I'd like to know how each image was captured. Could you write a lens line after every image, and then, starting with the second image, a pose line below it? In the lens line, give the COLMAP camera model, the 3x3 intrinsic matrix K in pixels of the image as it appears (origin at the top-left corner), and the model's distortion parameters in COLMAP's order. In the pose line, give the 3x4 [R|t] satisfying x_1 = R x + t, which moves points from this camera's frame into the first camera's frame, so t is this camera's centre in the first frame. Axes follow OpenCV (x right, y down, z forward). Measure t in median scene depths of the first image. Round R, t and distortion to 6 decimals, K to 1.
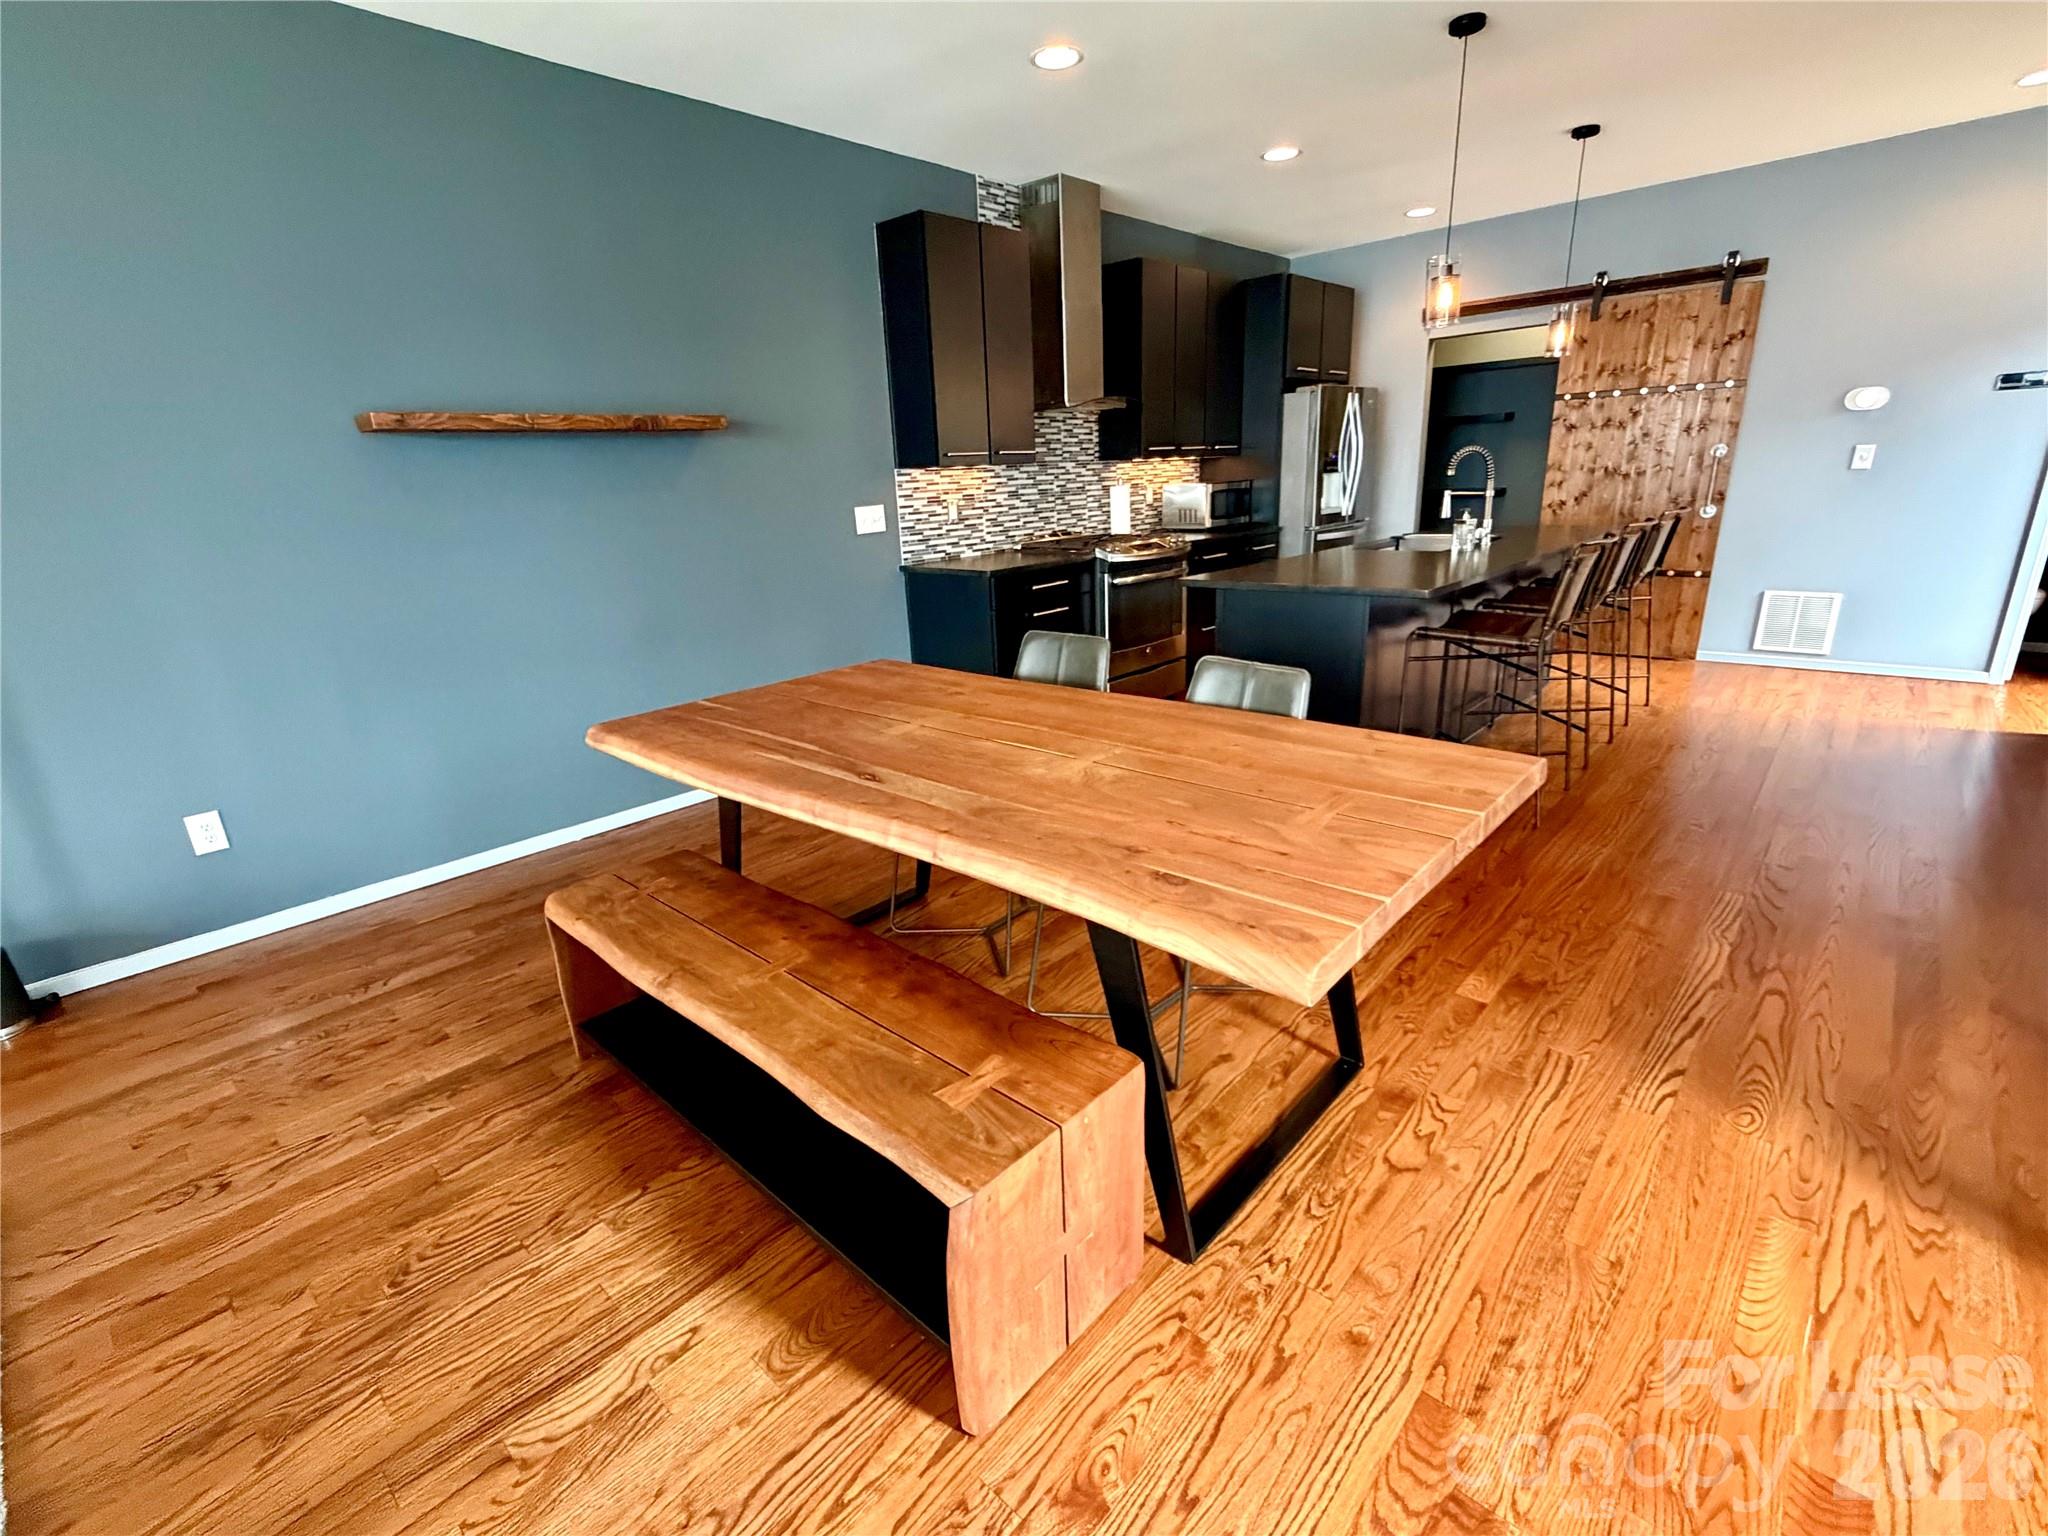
lens RADIAL K [[917.5, 0, 1023.4], [0, 917.5, 777.5], [0, 0, 1]] dist [-0.001342, 0.000488]
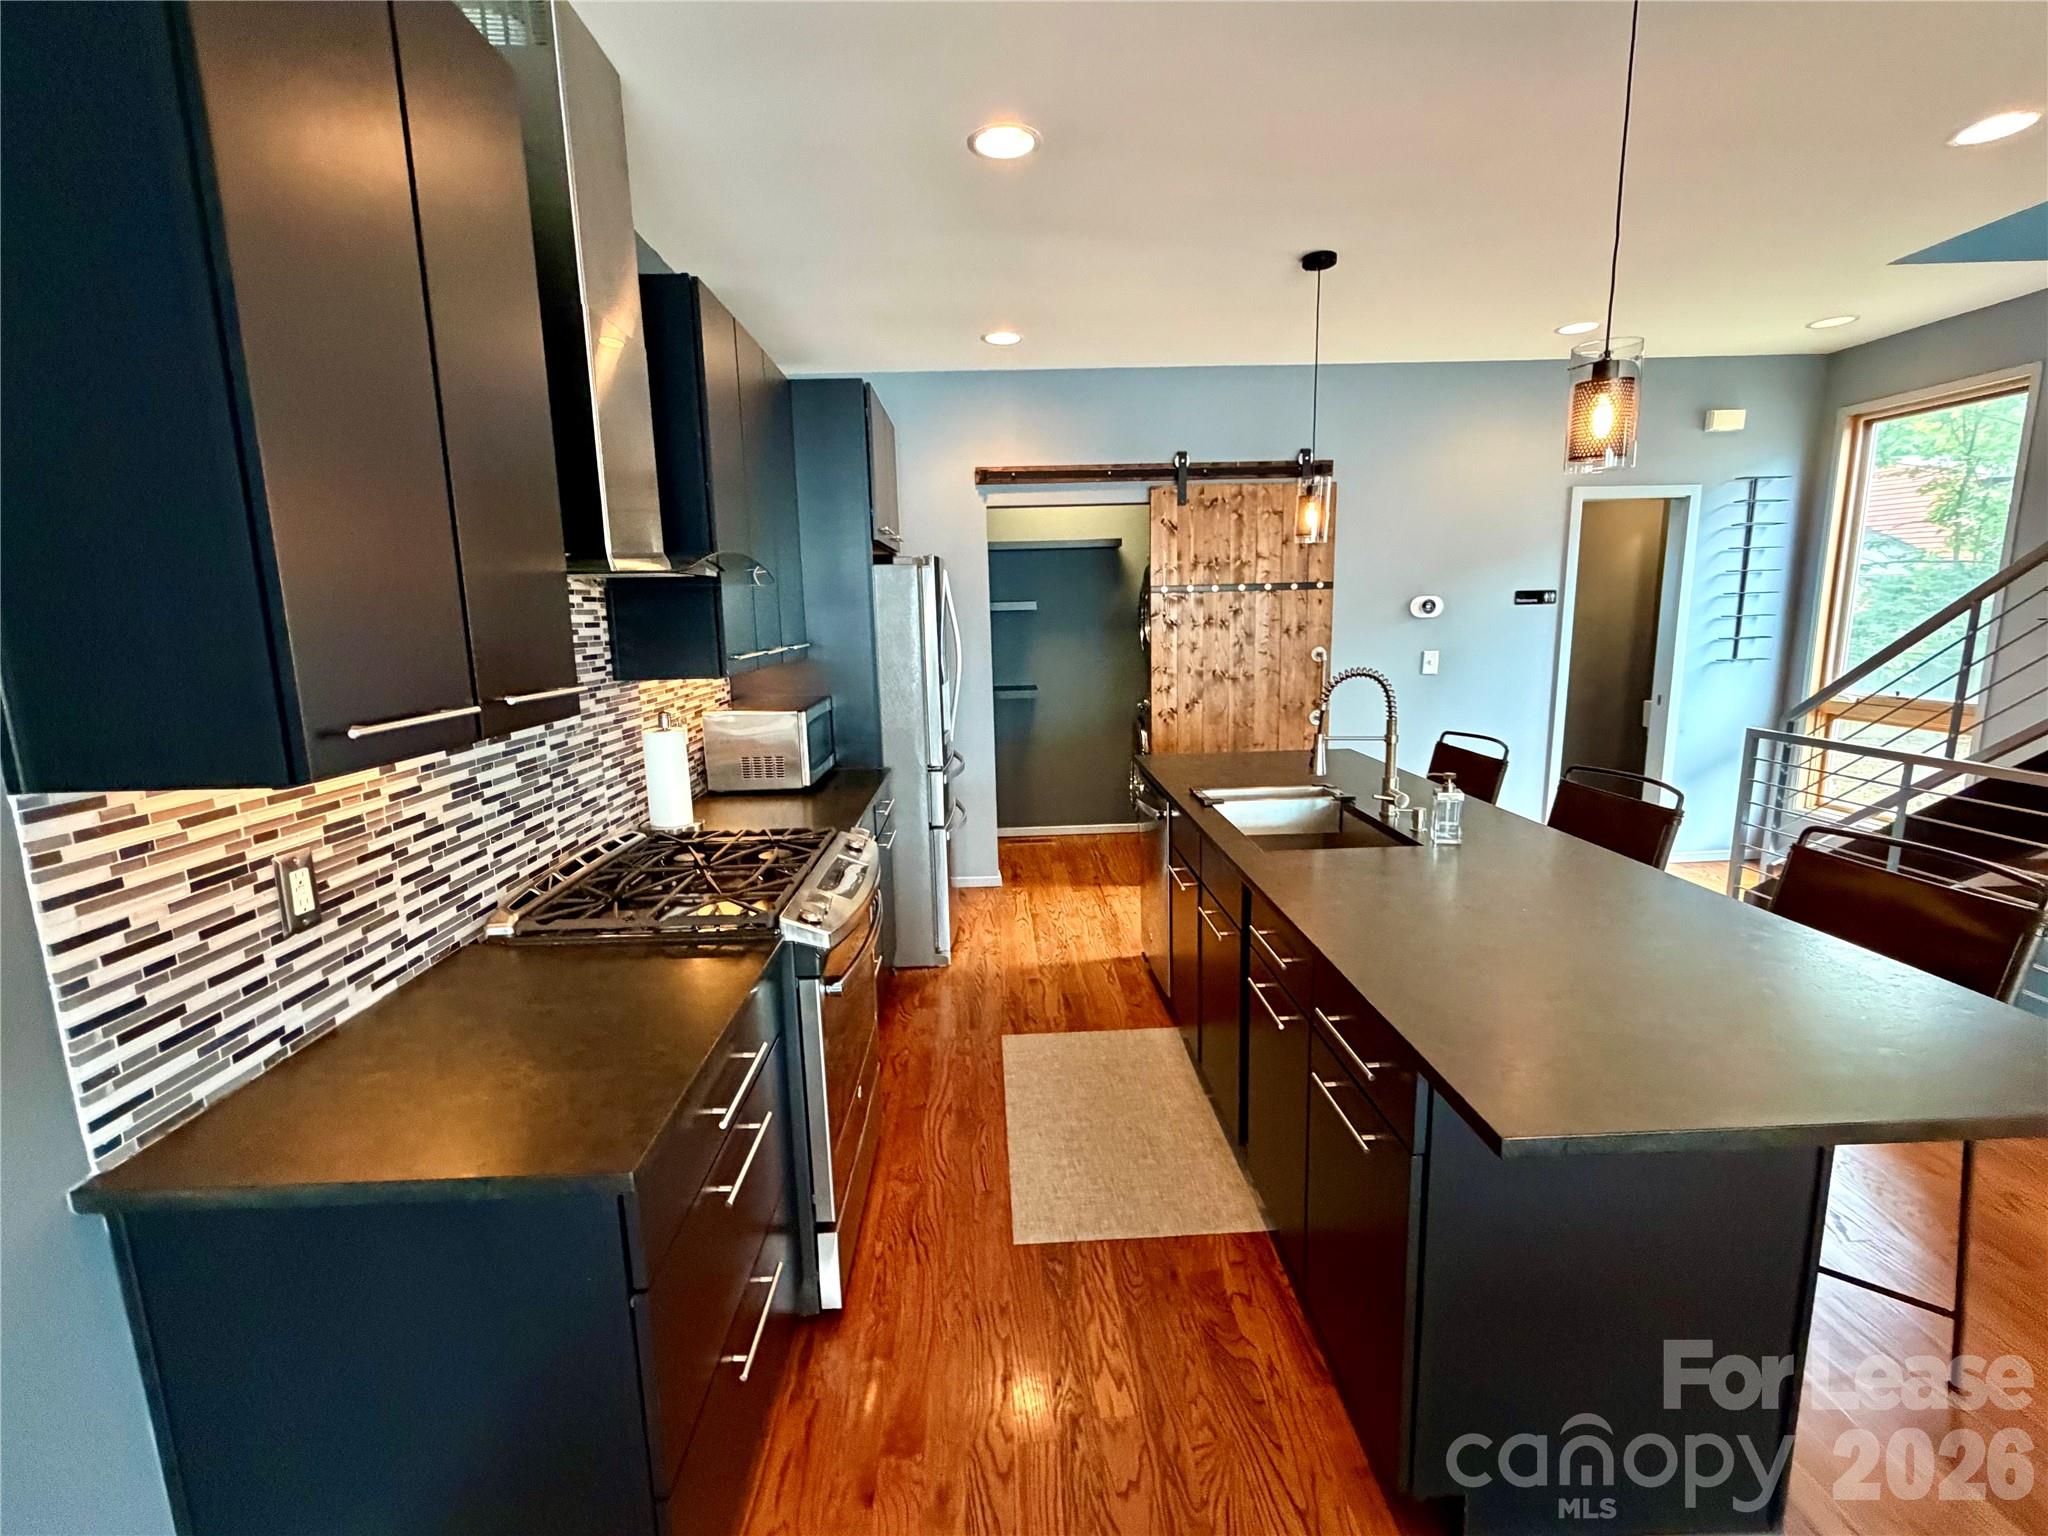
lens RADIAL K [[917.5, 0, 1023.4], [0, 917.5, 777.5], [0, 0, 1]] dist [-0.001342, 0.000488]
pose [[0.715185, -0.099023, 0.691885, -0.099242], [0.212728, 0.973788, -0.080523, -0.228666], [-0.665776, 0.204773, 0.717503, 0.572133]]
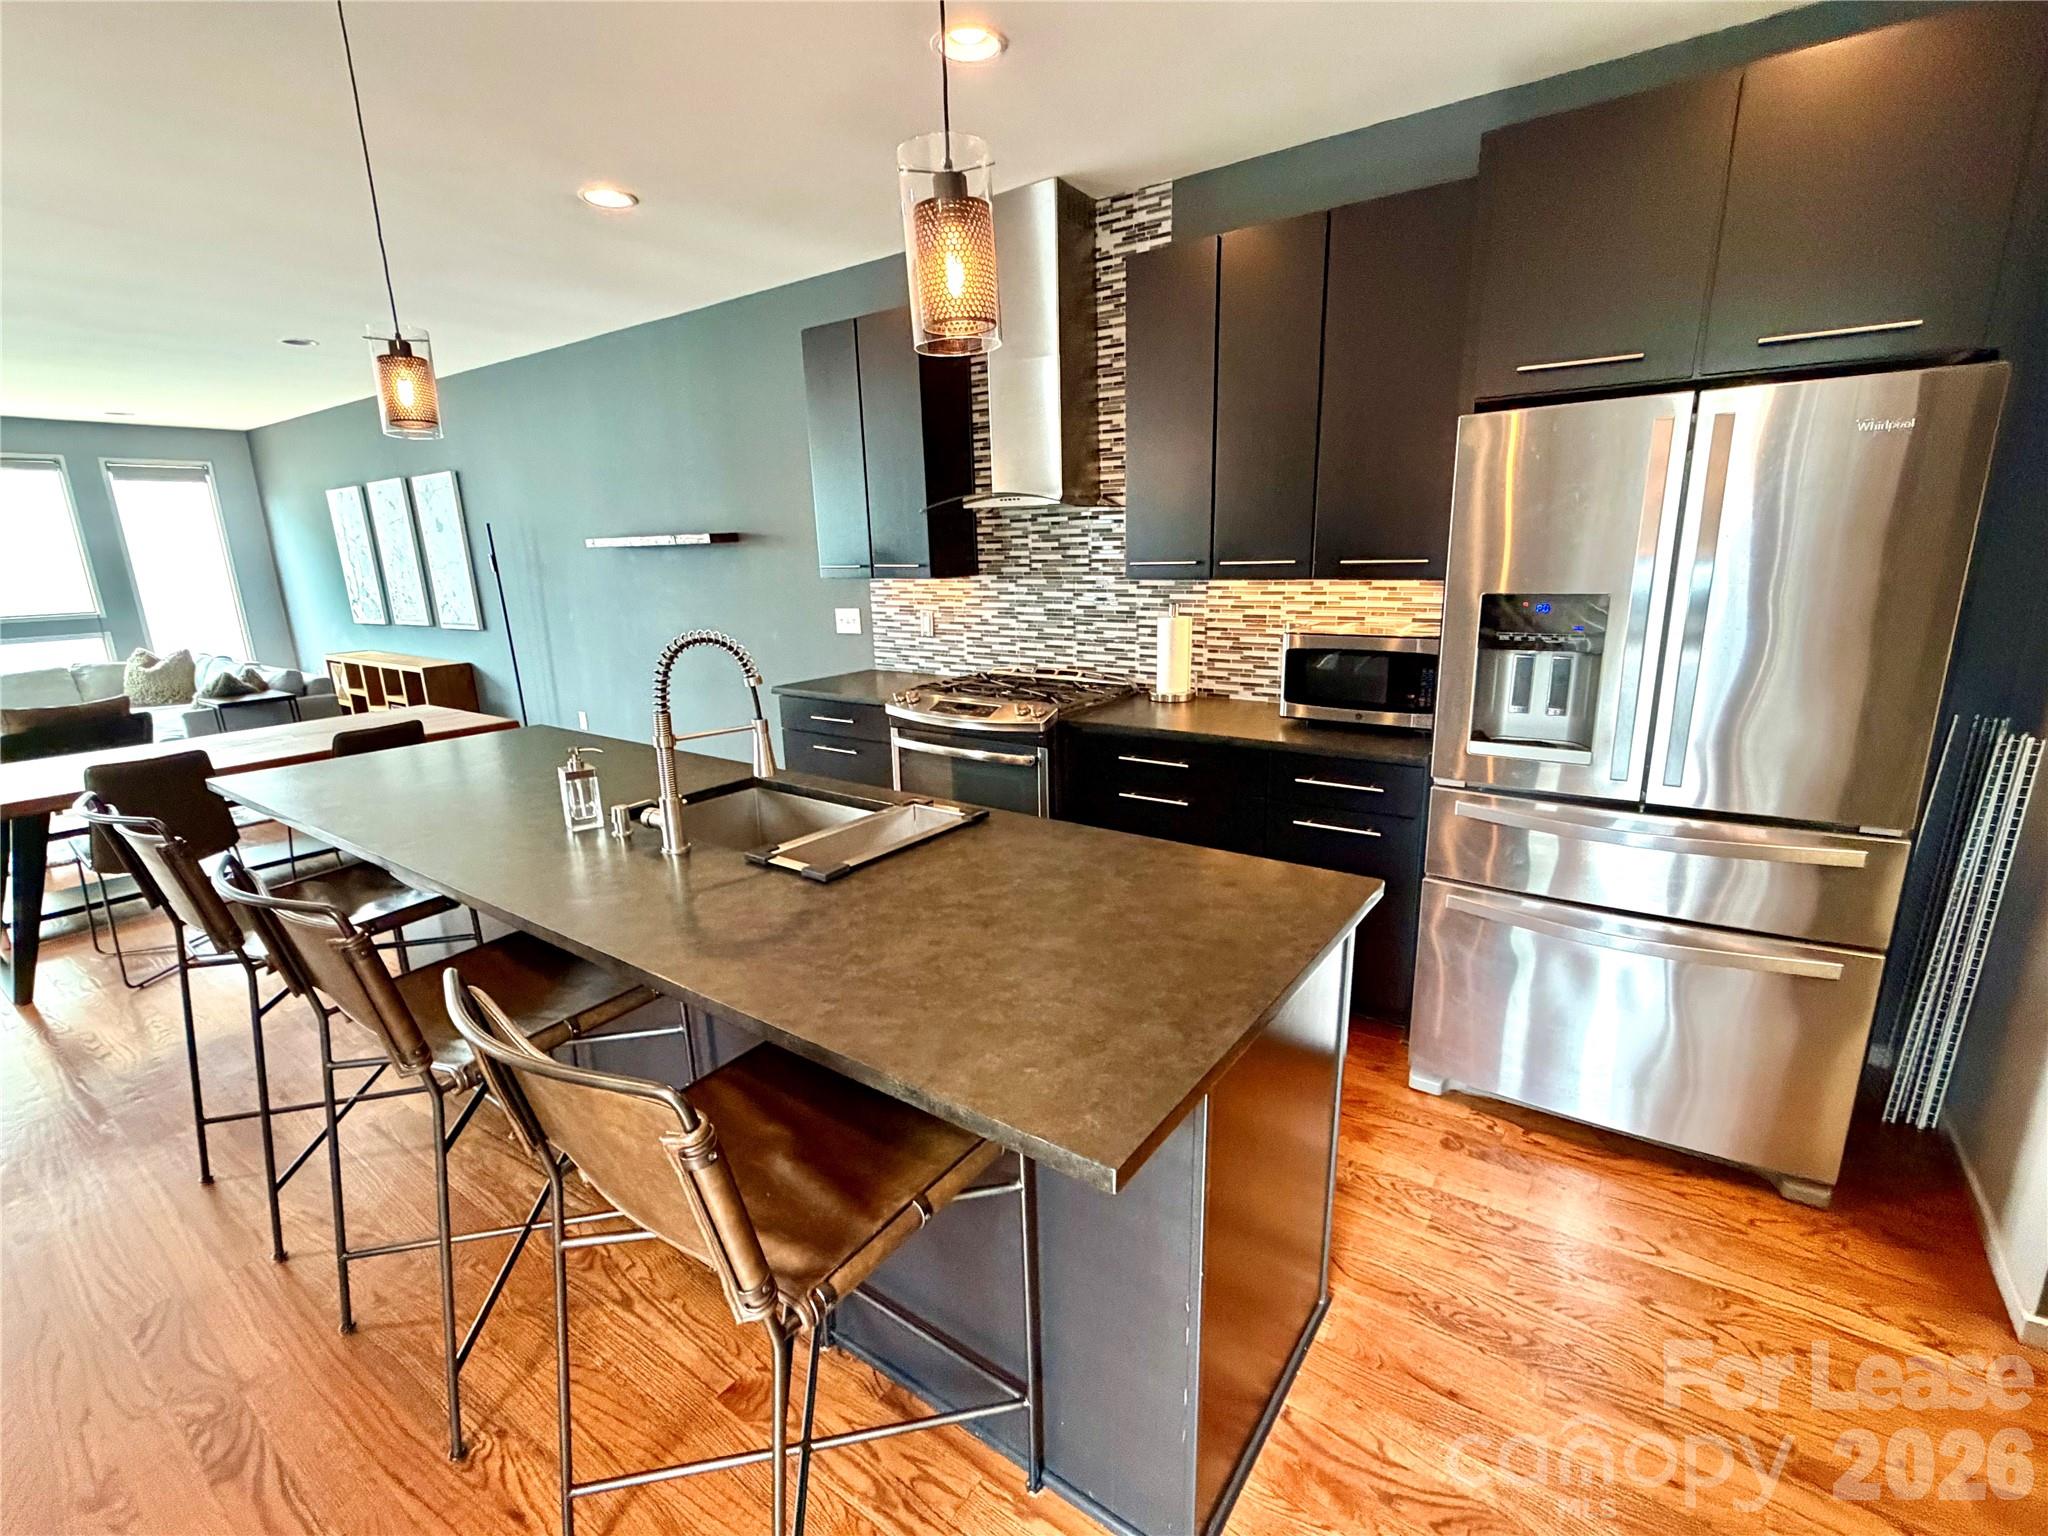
lens RADIAL K [[917.5, 0, 1023.4], [0, 917.5, 777.5], [0, 0, 1]] dist [-0.001342, 0.000488]
pose [[0.118530, 0.285377, -0.951058, 0.755327], [-0.295298, 0.924605, 0.240636, -0.357785], [0.948024, 0.252322, 0.193865, 0.864303]]
